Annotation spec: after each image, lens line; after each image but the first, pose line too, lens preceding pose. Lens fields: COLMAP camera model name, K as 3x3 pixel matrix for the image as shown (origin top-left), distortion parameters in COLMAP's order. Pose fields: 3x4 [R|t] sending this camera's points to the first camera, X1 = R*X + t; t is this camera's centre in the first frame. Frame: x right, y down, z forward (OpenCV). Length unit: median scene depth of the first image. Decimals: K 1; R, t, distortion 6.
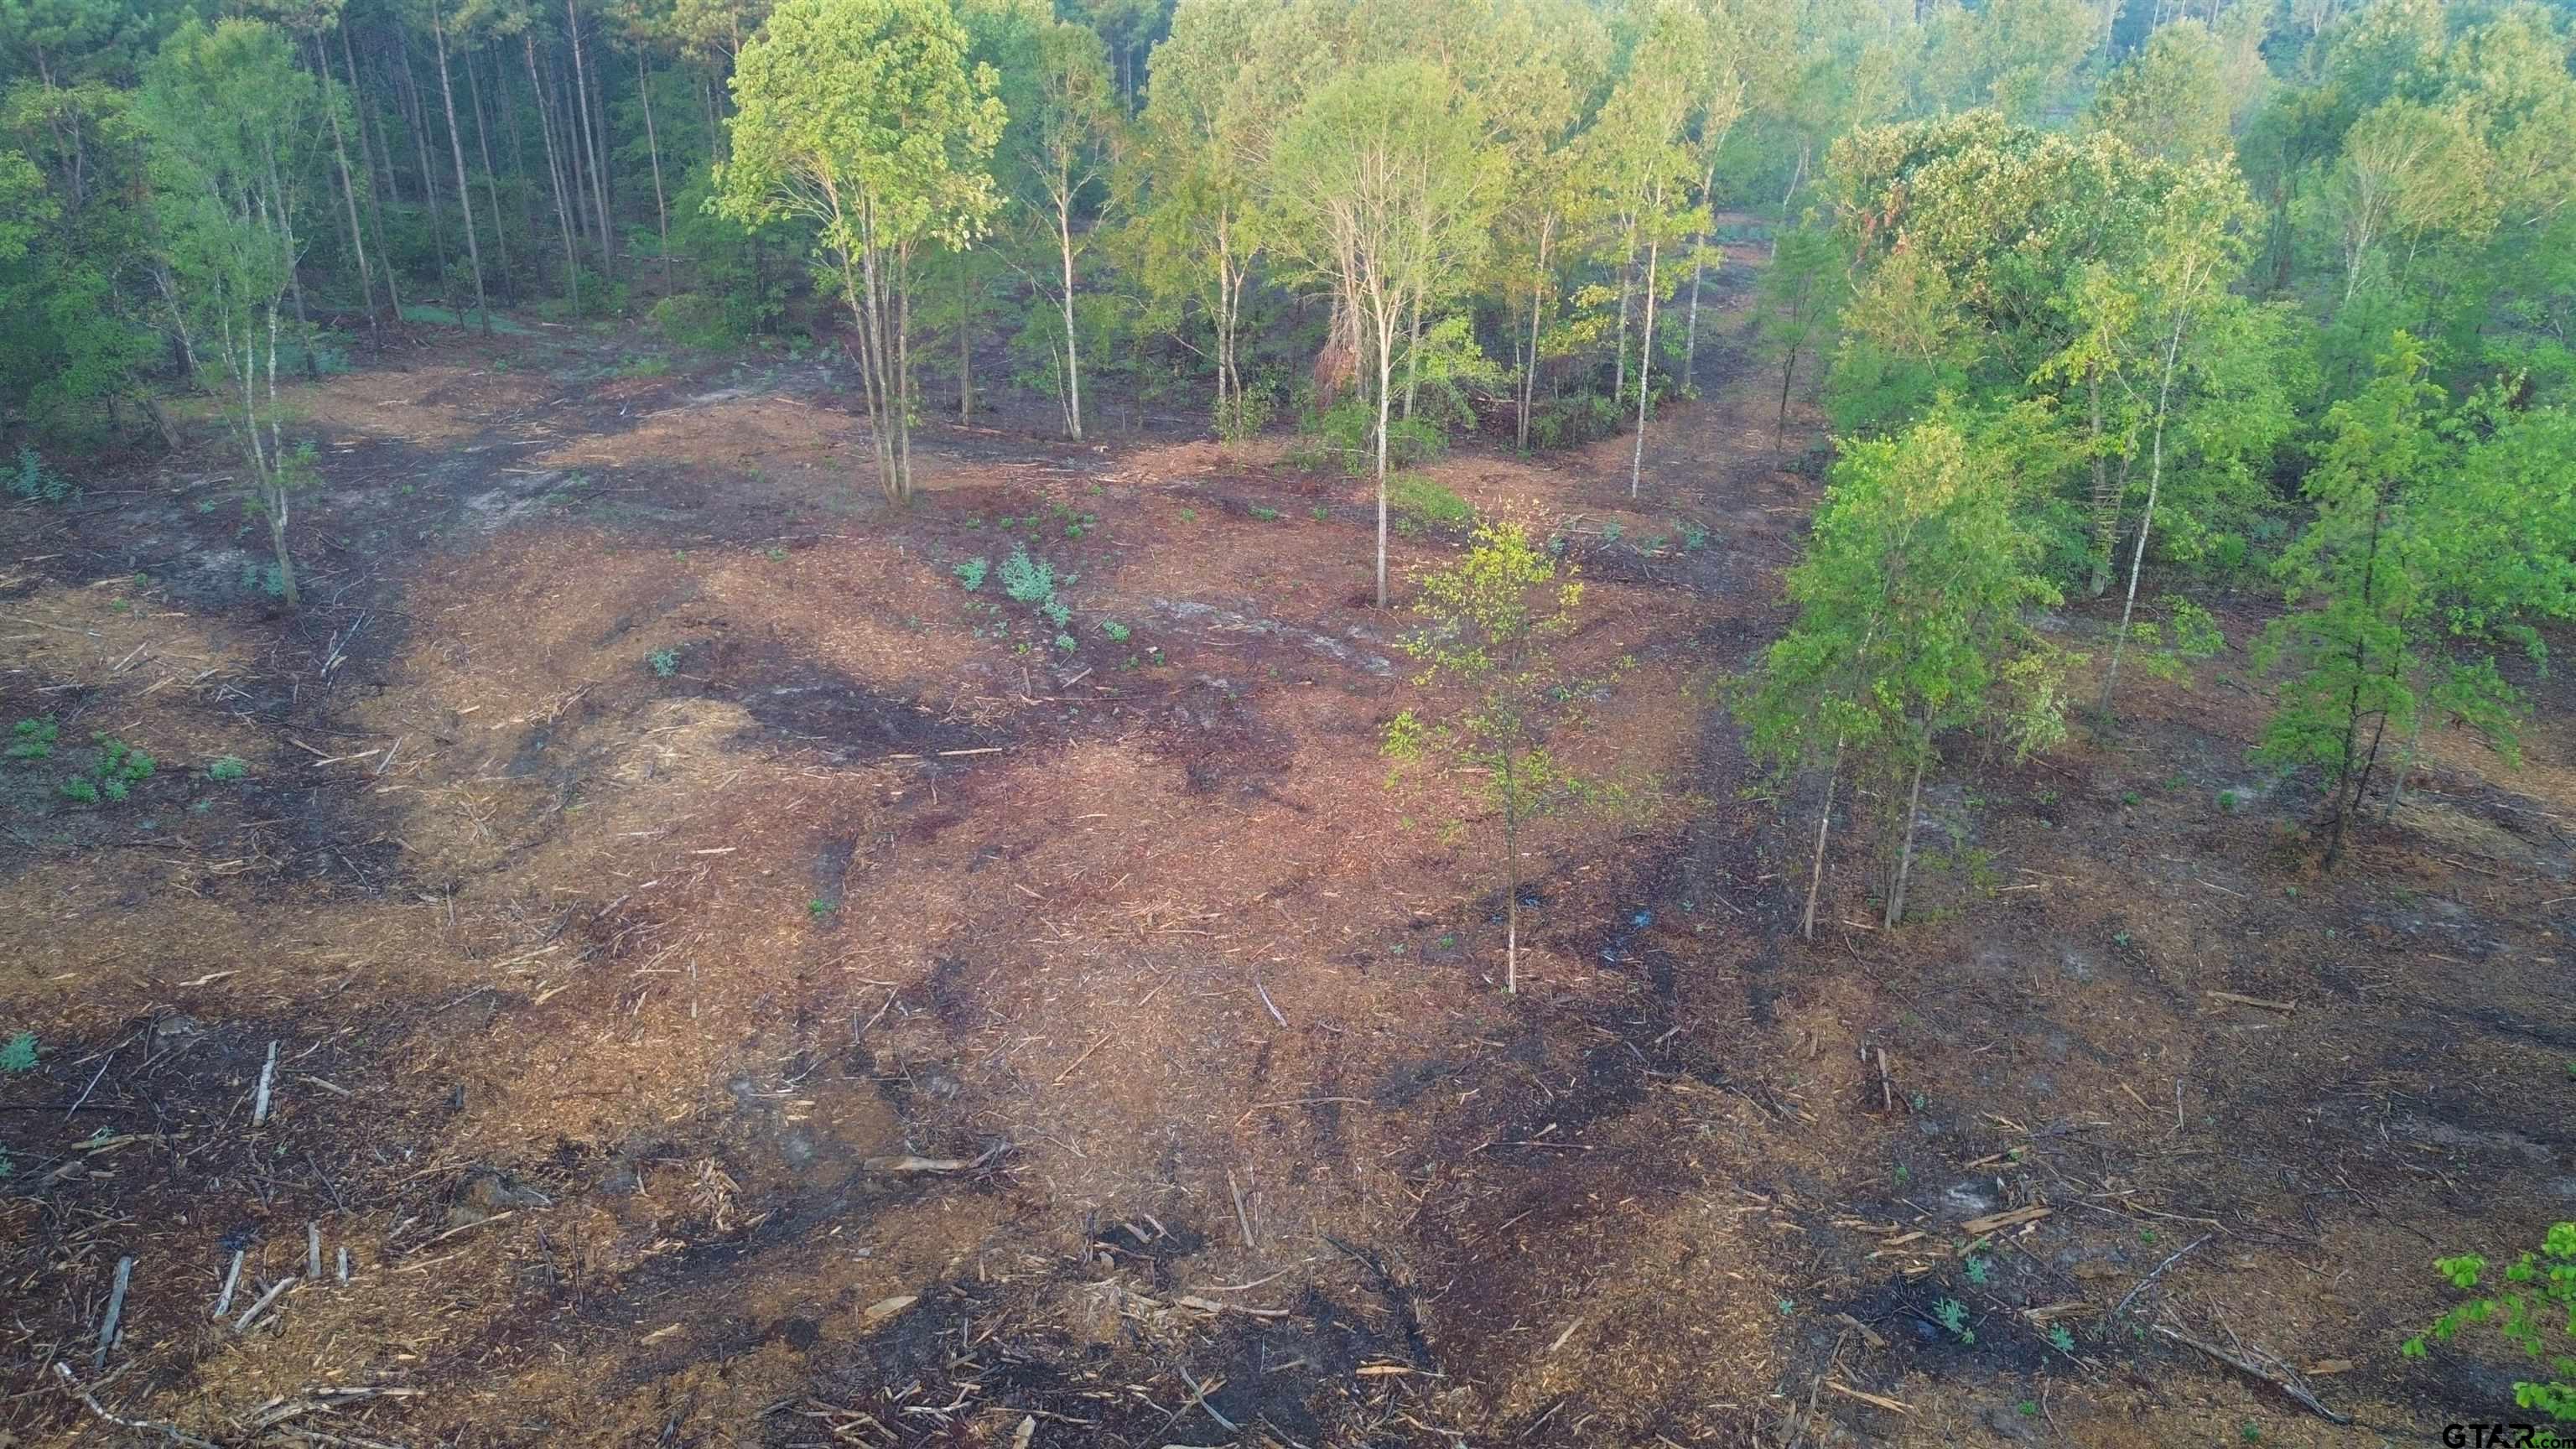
lens RADIAL K [[1816.2, 0, 1288.0], [0, 1816.2, 729.3], [0, 0, 1]] dist [0.033733, -0.011417]
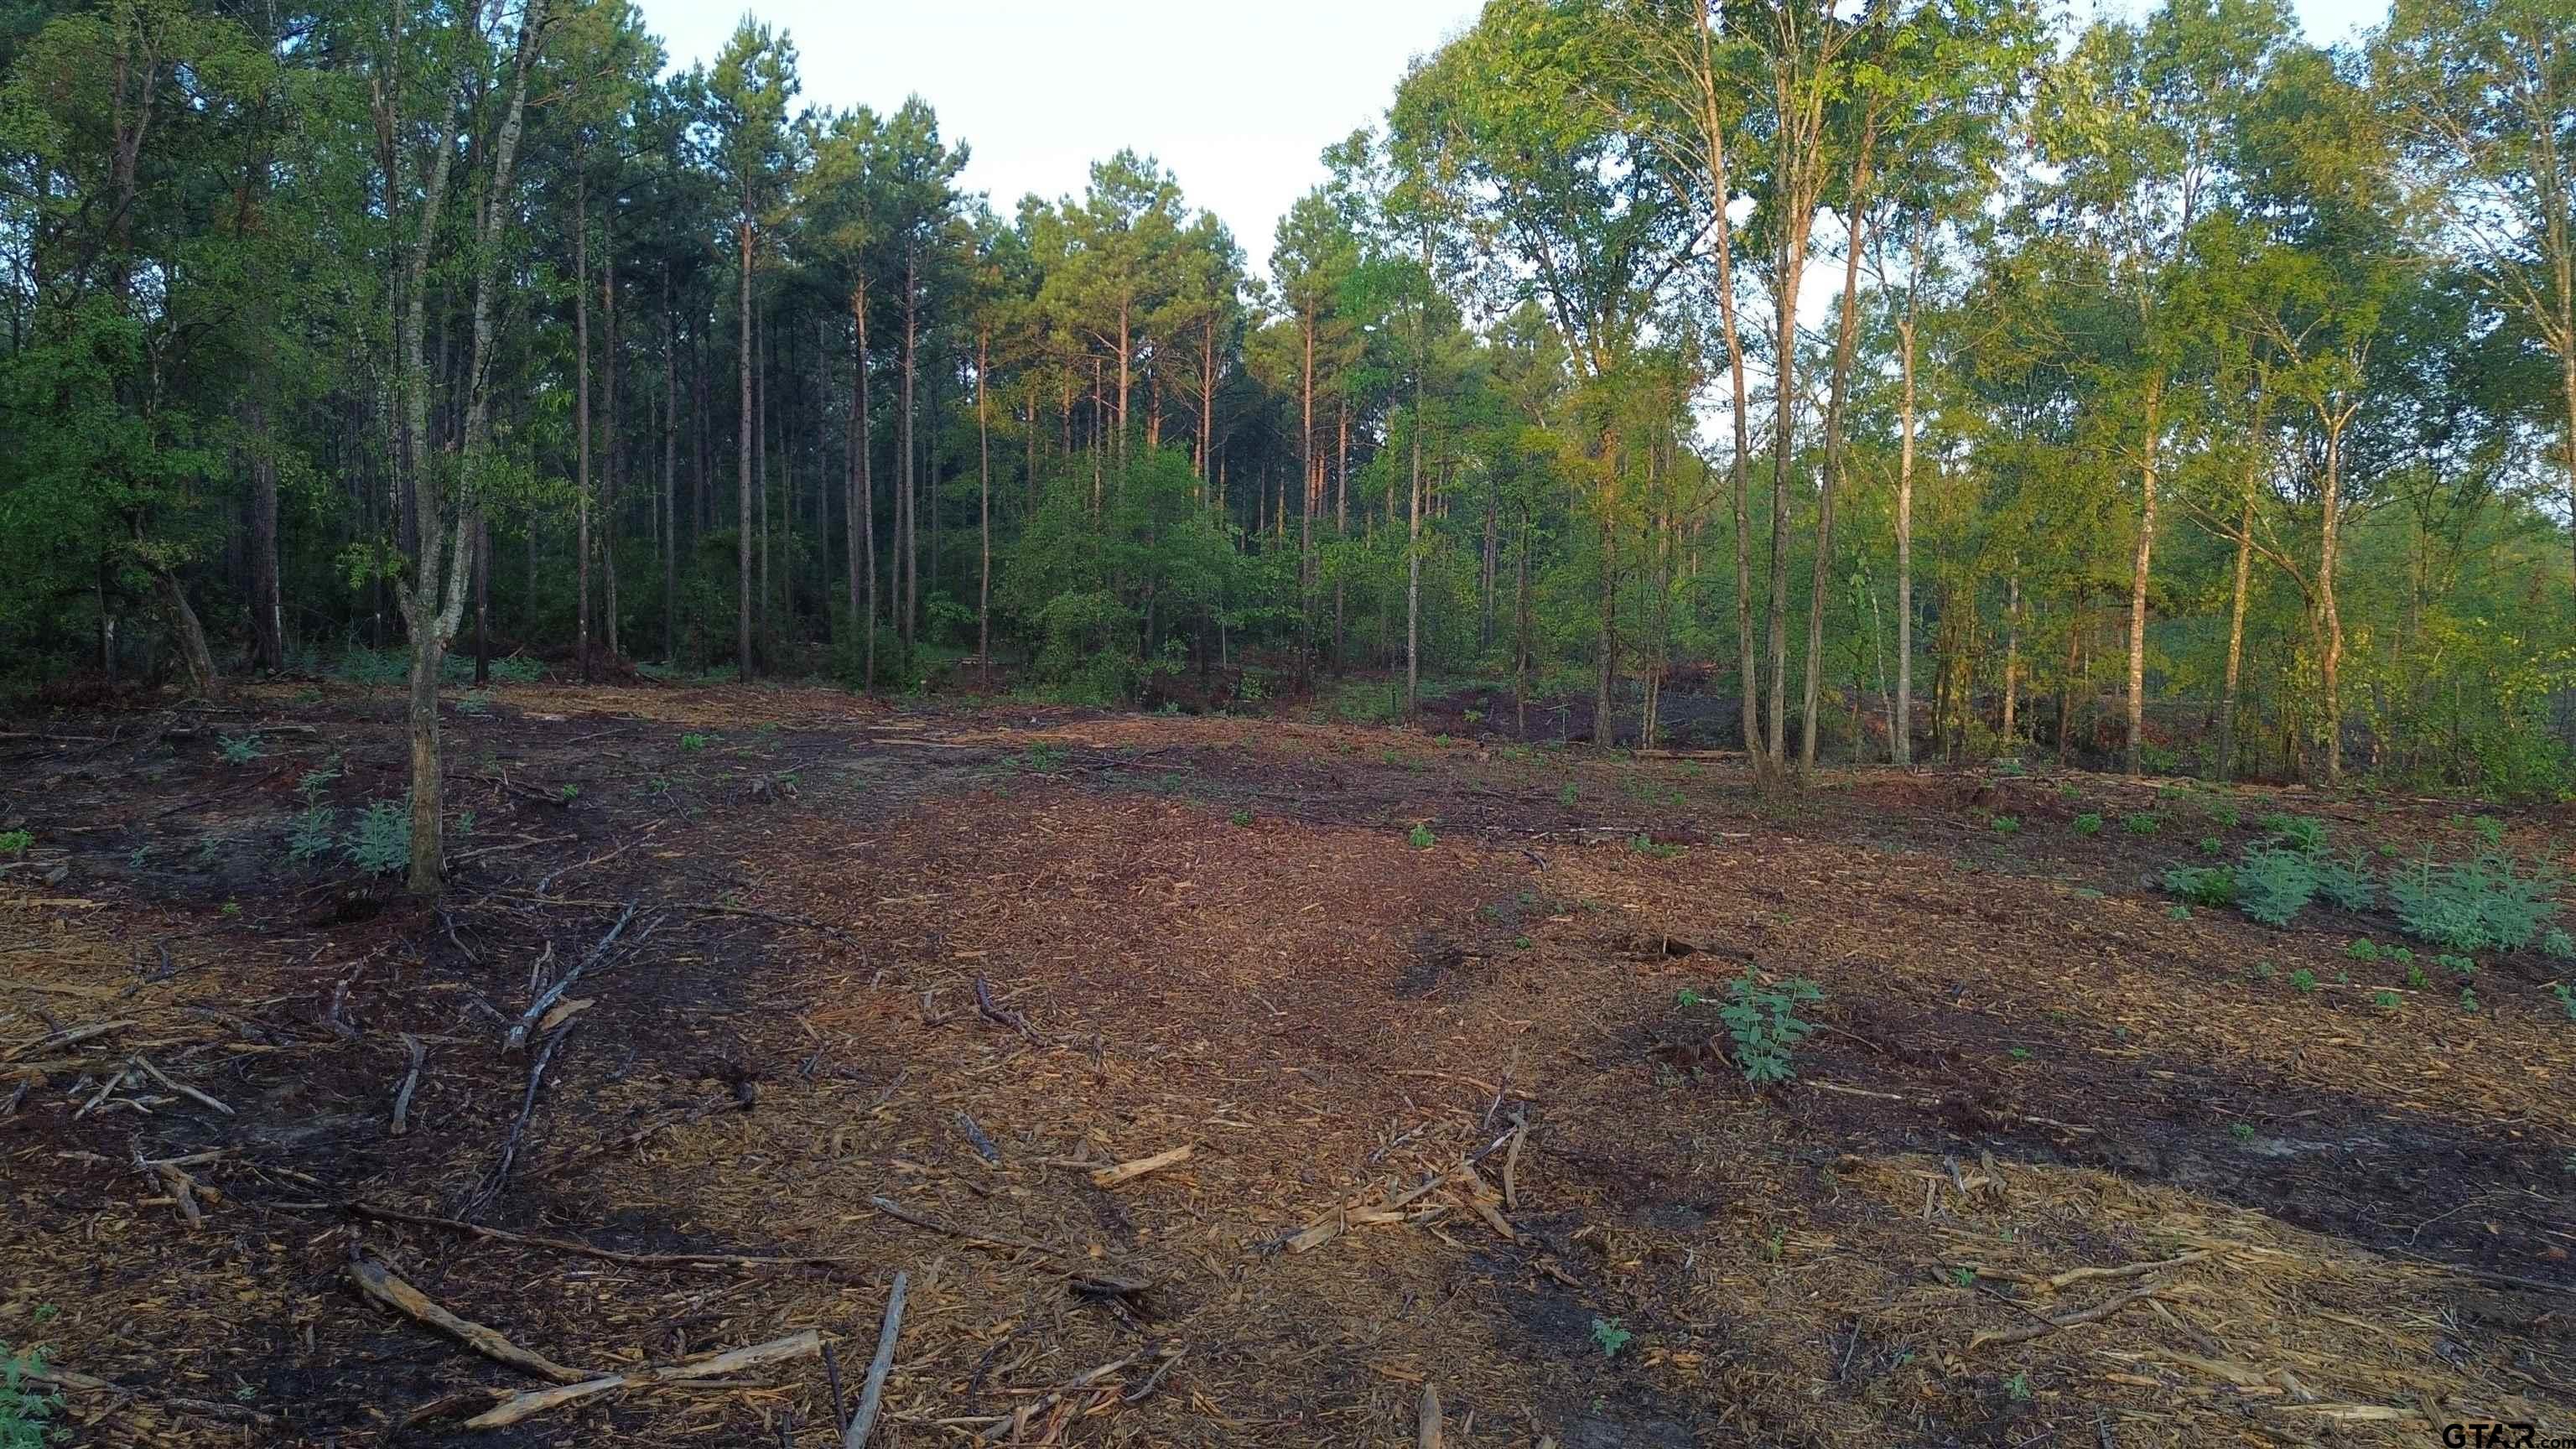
lens RADIAL K [[1816.2, 0, 1286.7], [0, 1816.2, 723.3], [0, 0, 1]] dist [0.033733, -0.011417]
pose [[0.999412, 0.016921, -0.029810, -0.427136], [-0.026048, 0.940203, -0.339618, 0.014080], [0.022281, 0.340195, 0.940091, 0.772549]]
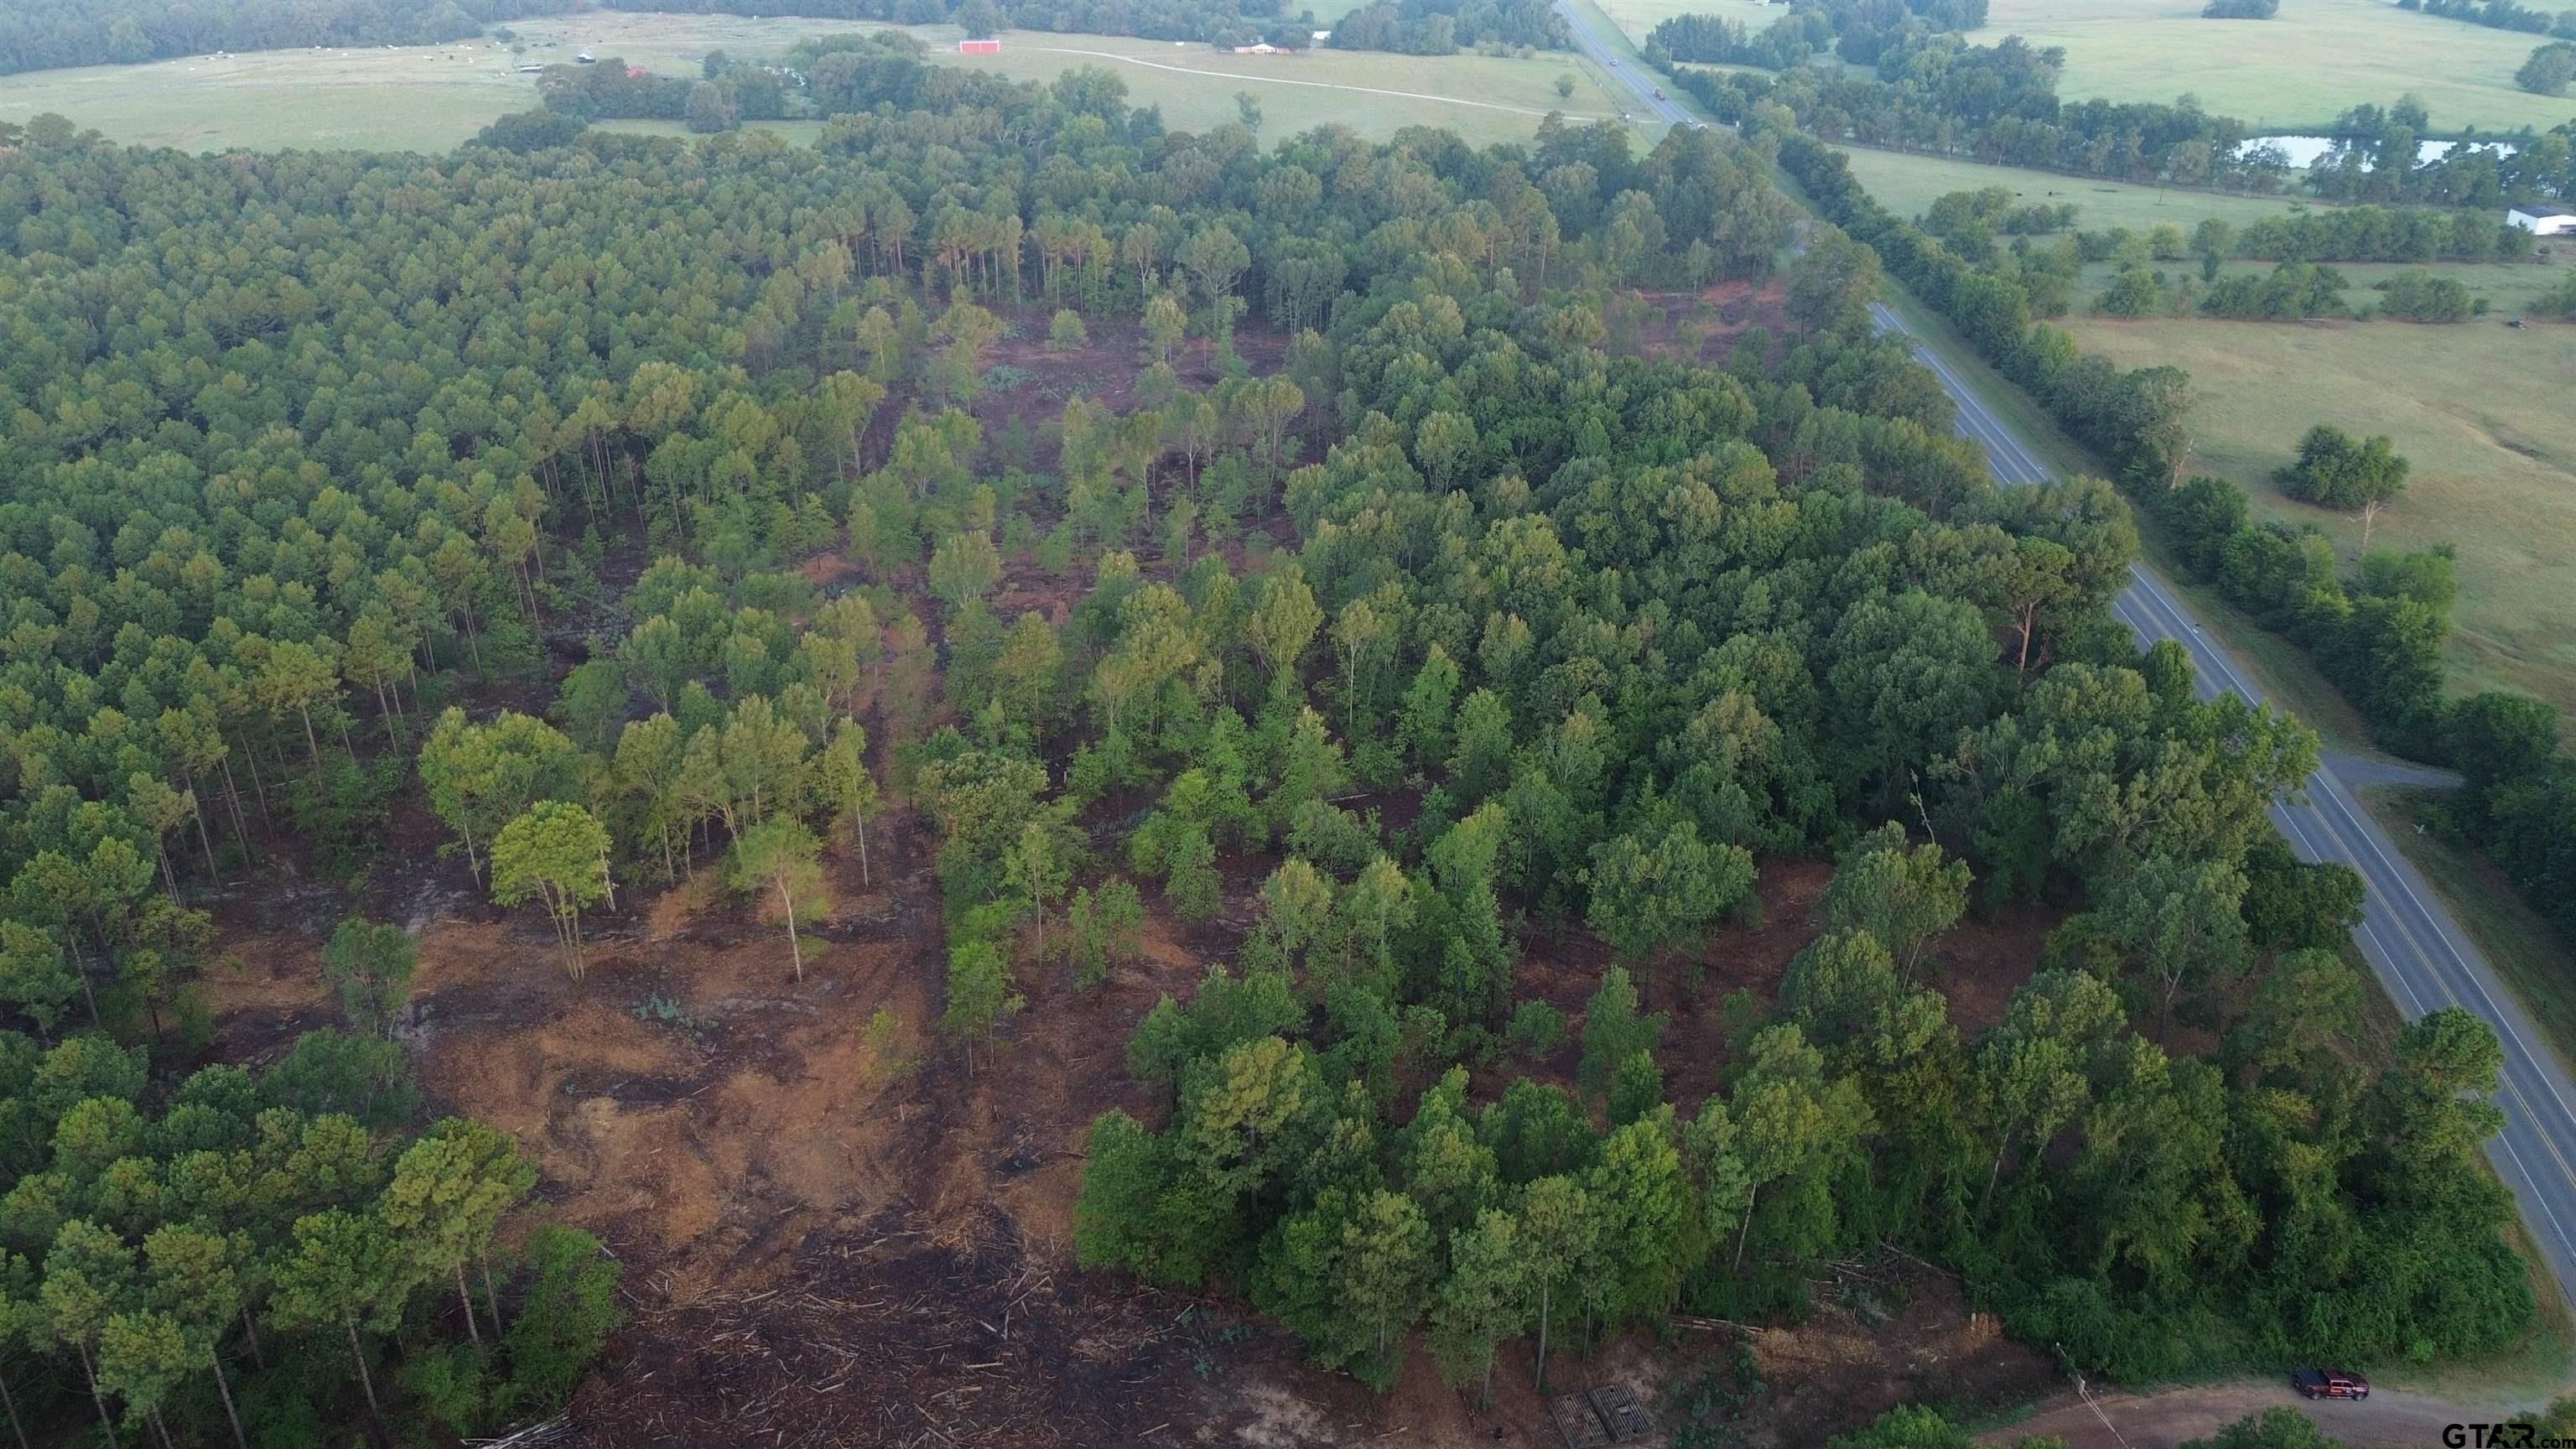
lens RADIAL K [[1816.2, 0, 1293.7], [0, 1816.2, 716.8], [0, 0, 1]] dist [0.033733, -0.011417]
pose [[0.865691, -0.221349, 0.448982, -0.542683], [0.199262, 0.975177, 0.096564, -0.690194], [-0.459211, 0.005871, 0.888308, -2.172051]]
